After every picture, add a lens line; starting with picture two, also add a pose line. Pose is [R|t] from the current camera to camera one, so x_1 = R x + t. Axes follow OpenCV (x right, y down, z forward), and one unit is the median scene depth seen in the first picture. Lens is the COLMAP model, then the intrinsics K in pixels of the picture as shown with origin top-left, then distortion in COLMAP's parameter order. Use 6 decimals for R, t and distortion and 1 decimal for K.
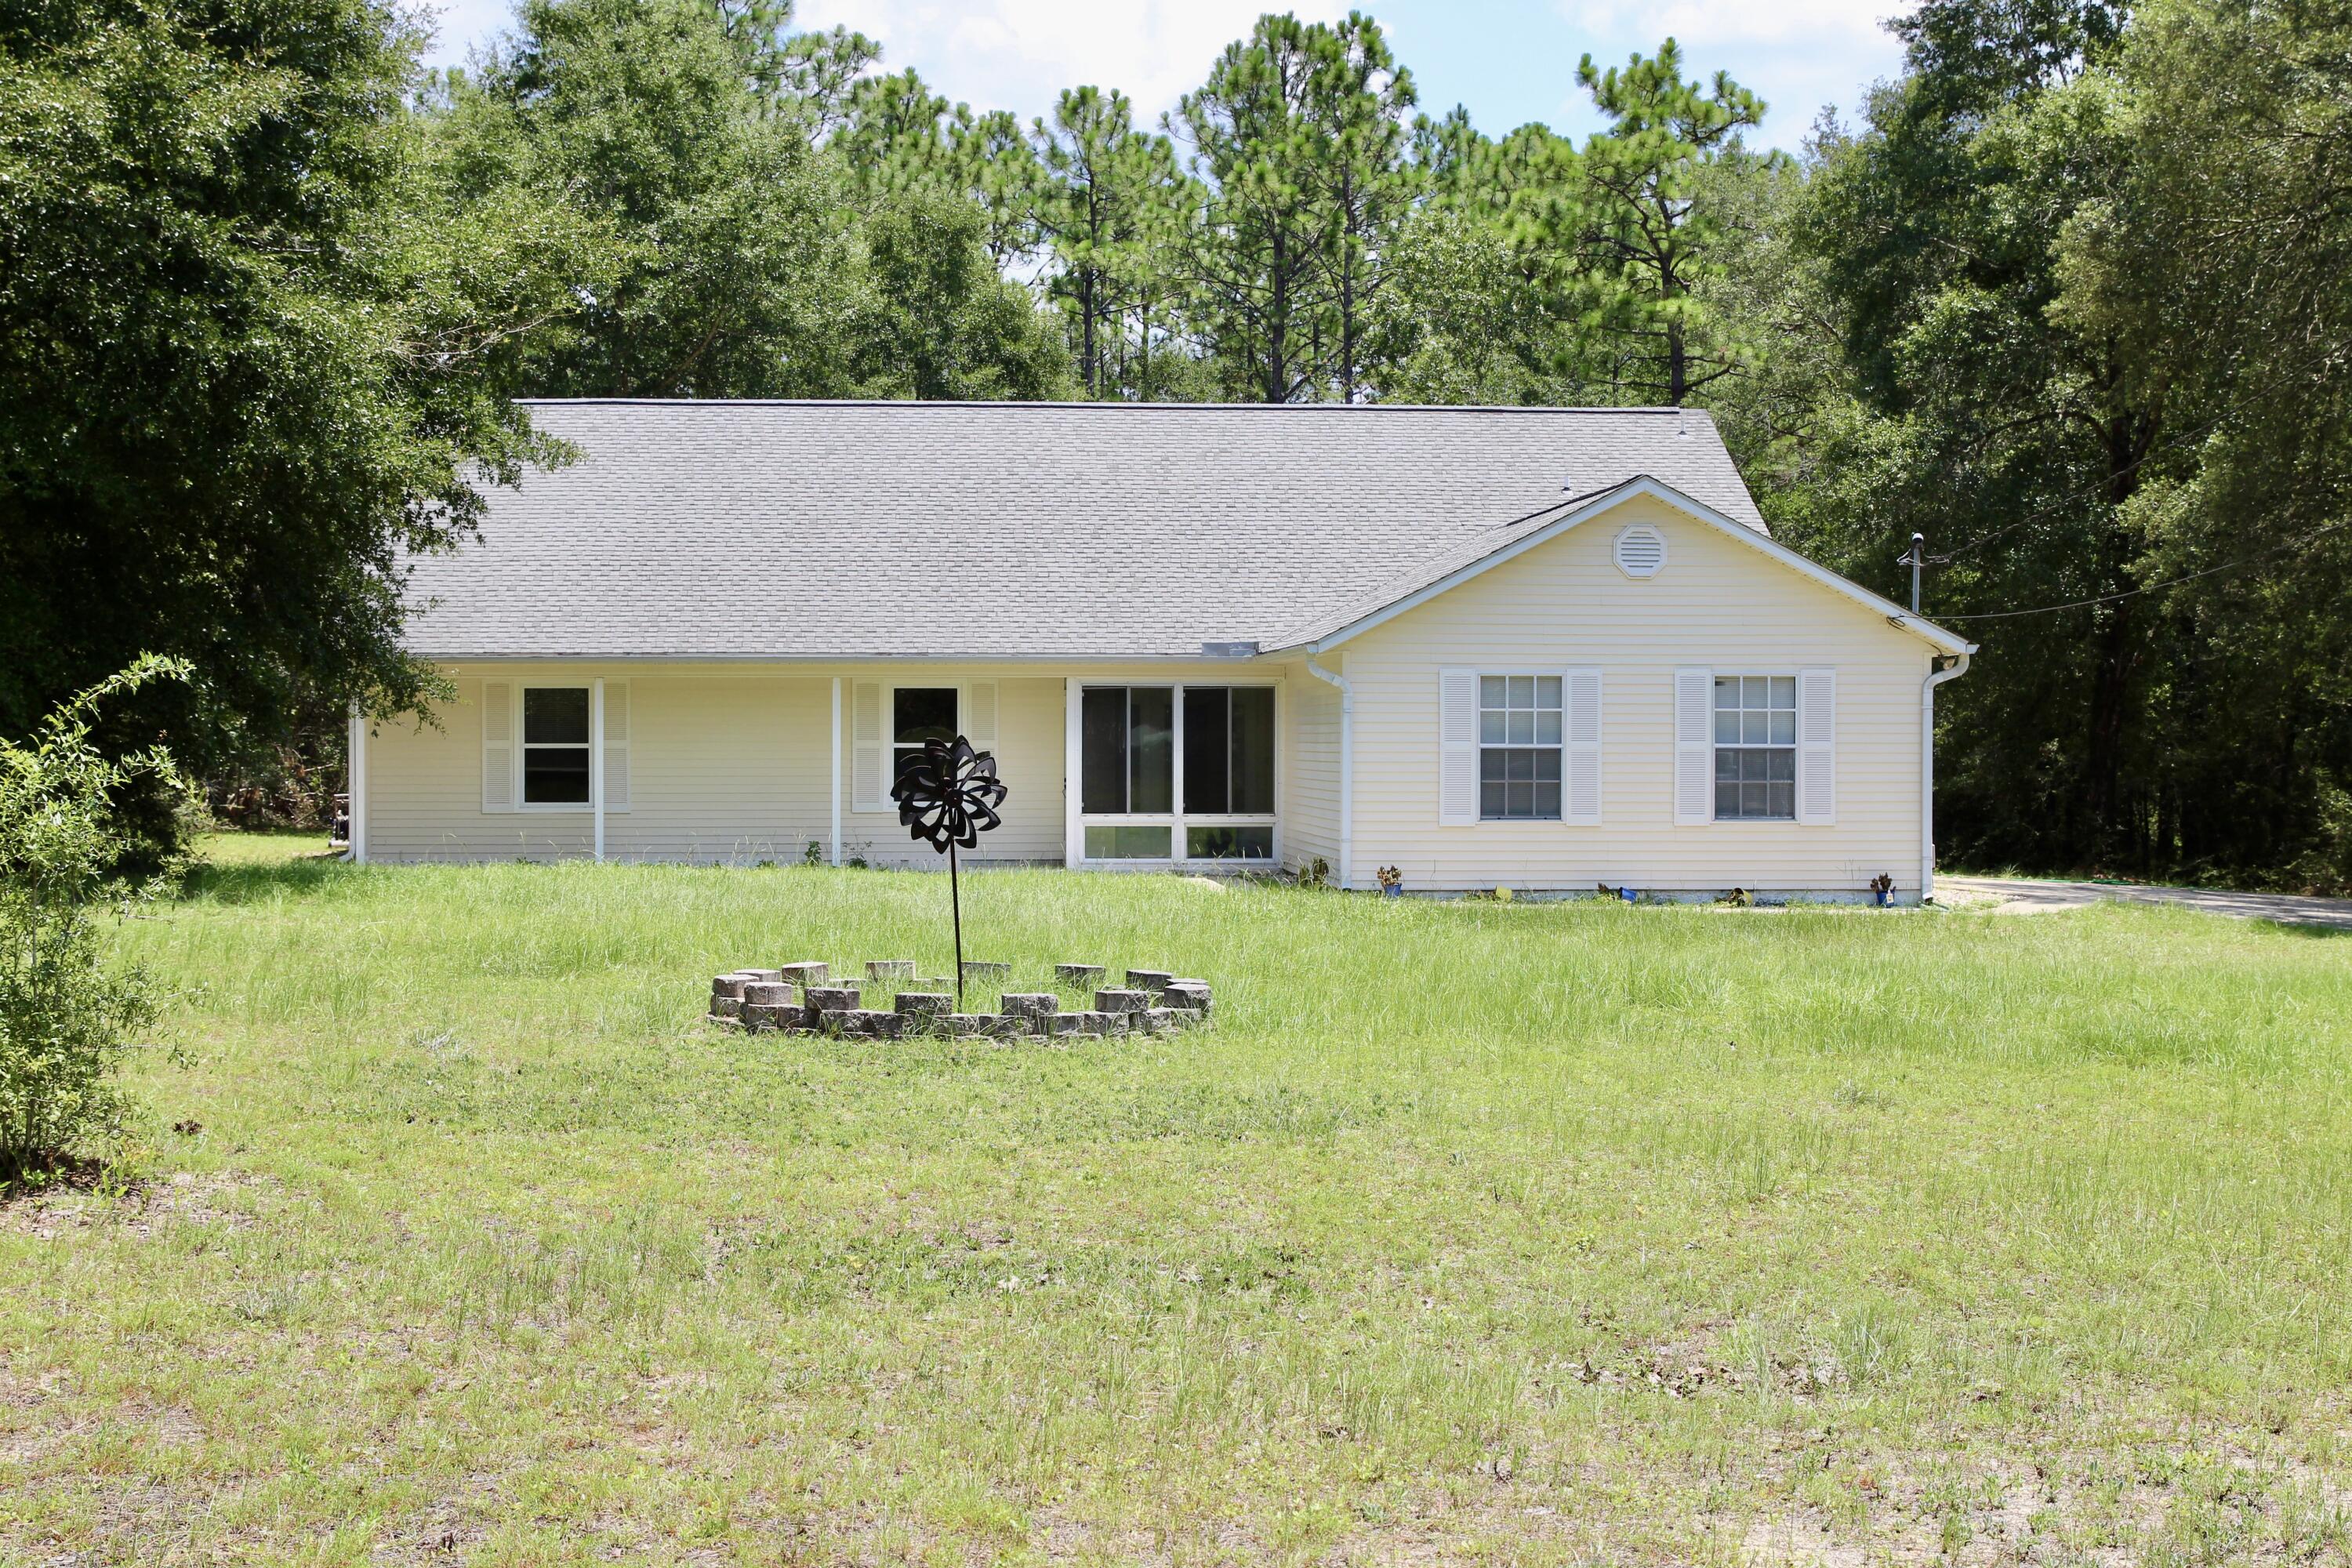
lens RADIAL K [[3612.9, 0, 1176.0], [0, 3612.9, 784.0], [0, 0, 1]] dist [-0.079736, 0.069836]
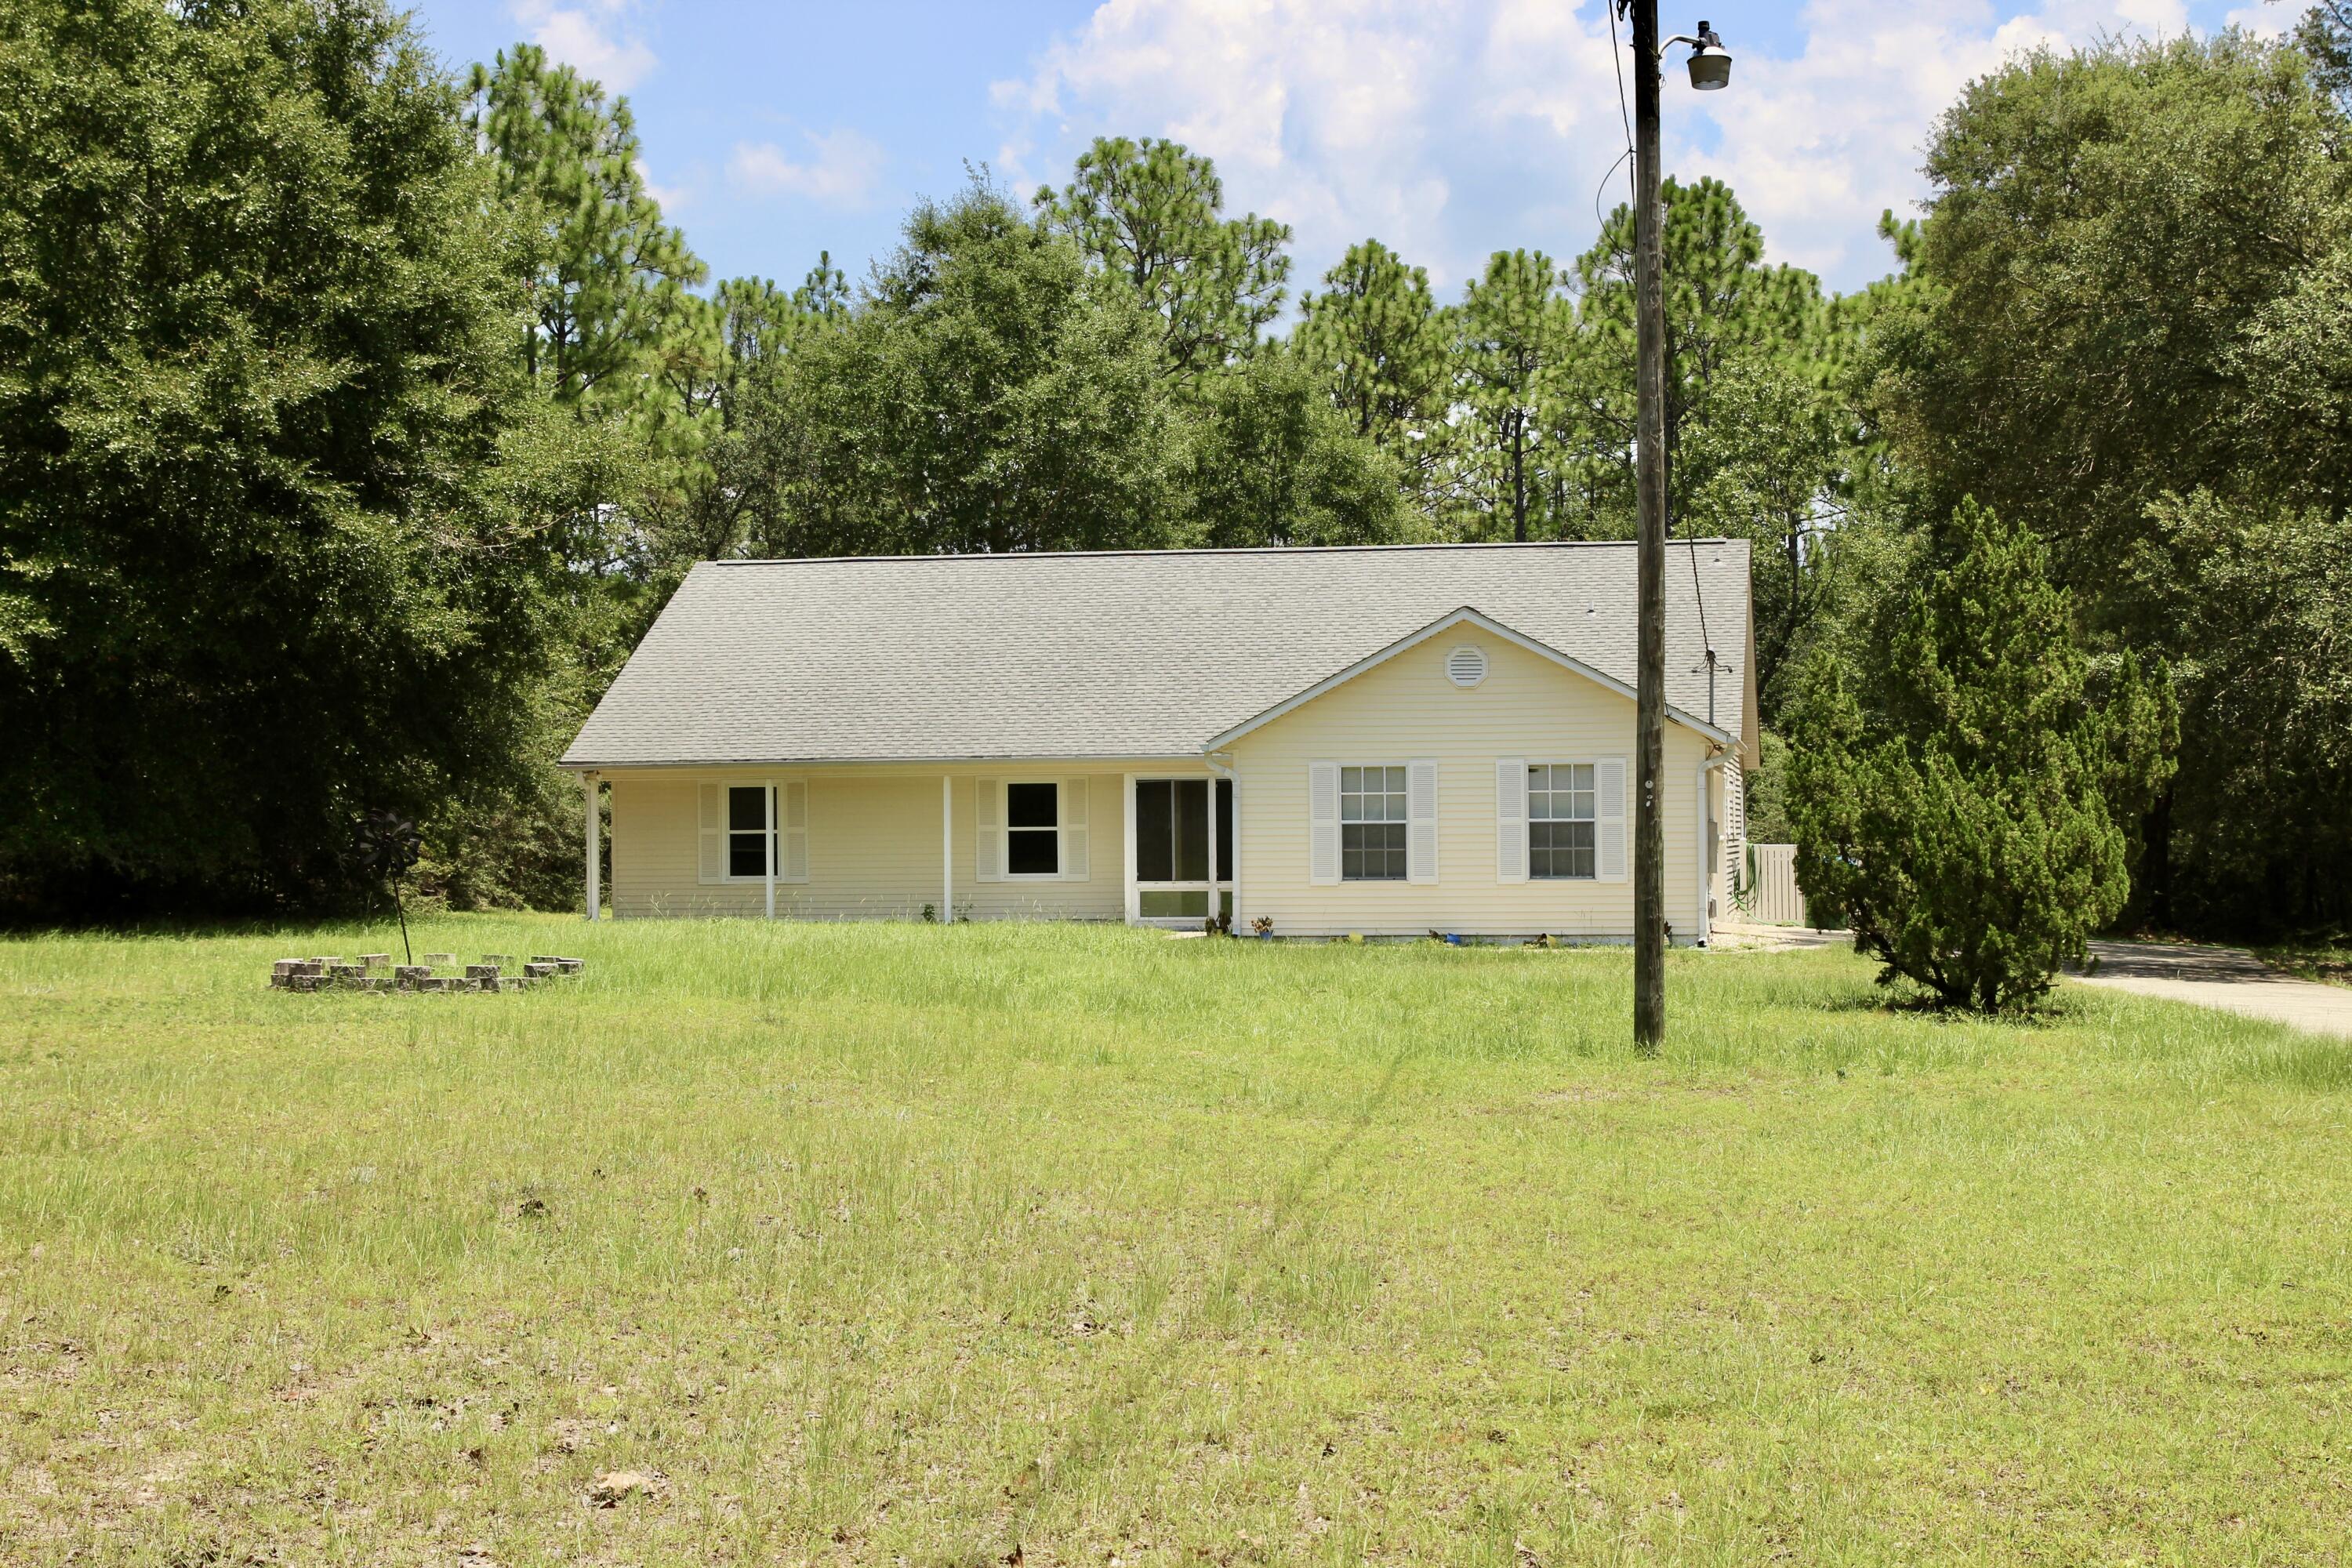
lens RADIAL K [[3558.6, 0, 1176.0], [0, 3558.6, 784.0], [0, 0, 1]] dist [-0.033264, -0.038695]
pose [[0.969287, -0.013009, -0.245589, 0.293174], [0.006016, 0.999555, -0.029204, 0.010648], [0.245860, 0.026829, 0.968934, -0.200395]]
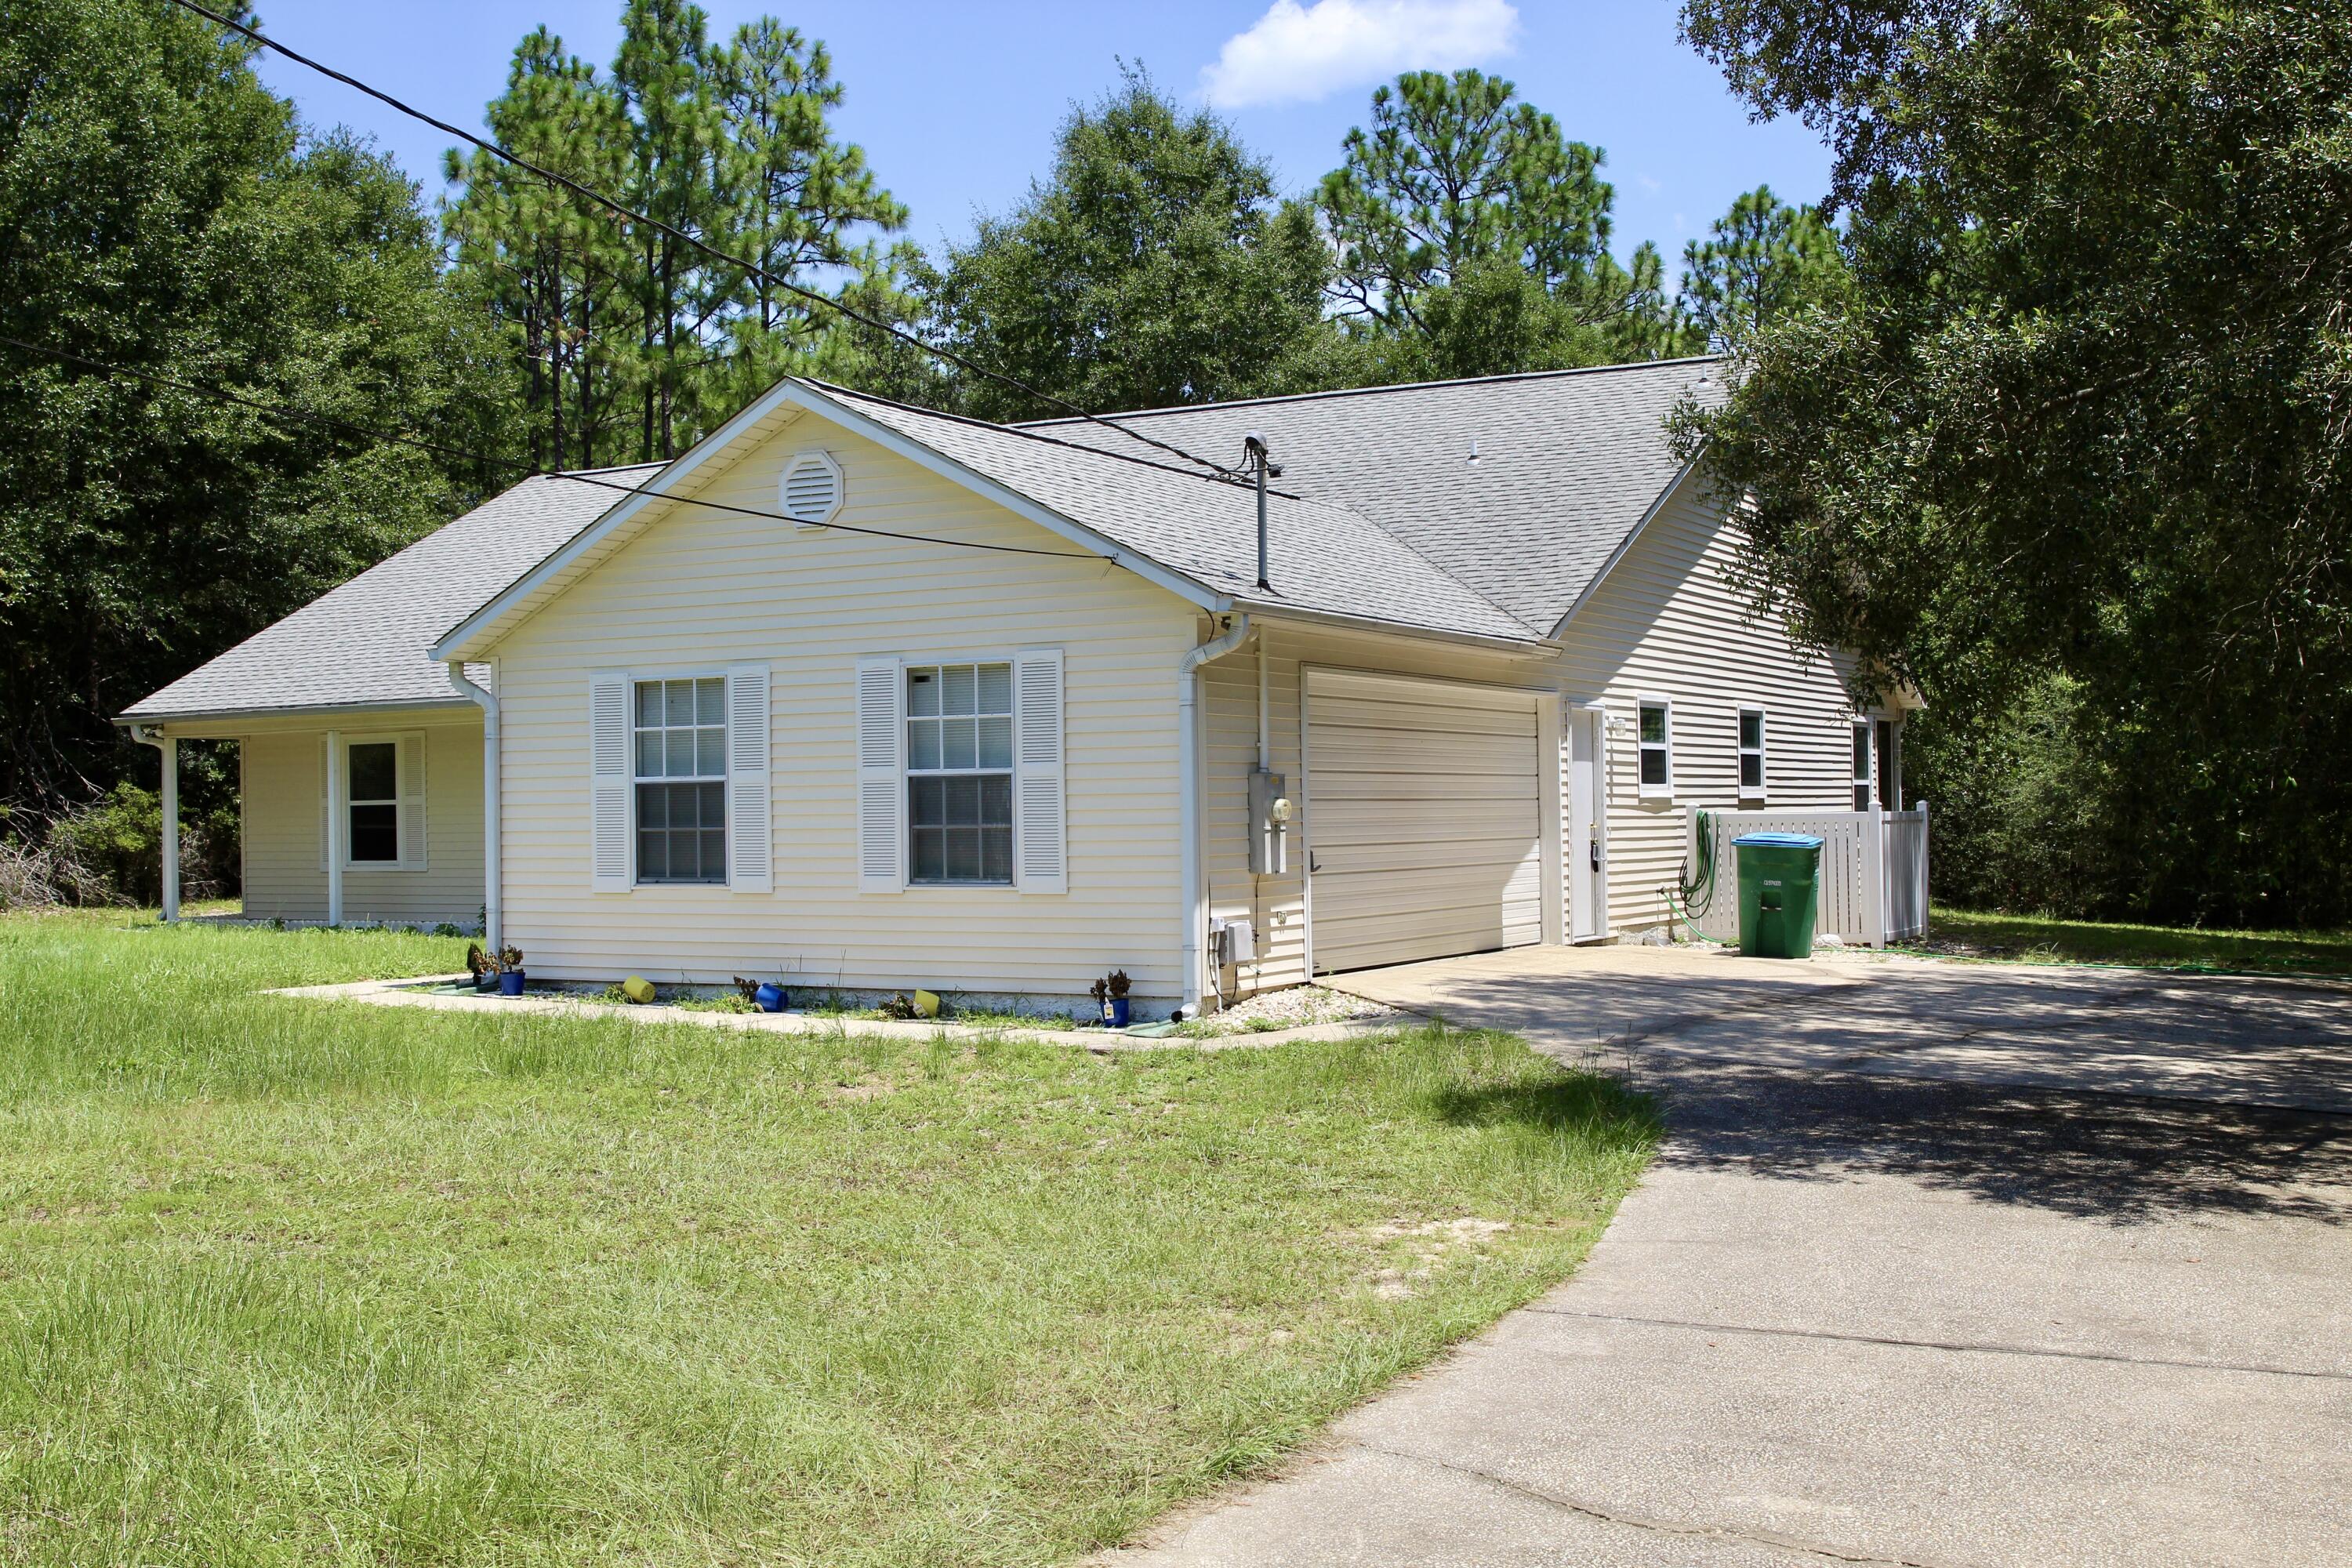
lens RADIAL K [[2538.0, 0, 1176.0], [0, 2538.0, 784.0], [0, 0, 1]] dist [-0.153486, 0.157415]
pose [[0.840841, -0.019544, -0.540929, 0.388478], [0.007529, 0.999674, -0.024415, 0.002755], [0.541229, 0.016457, 0.840714, 0.556557]]
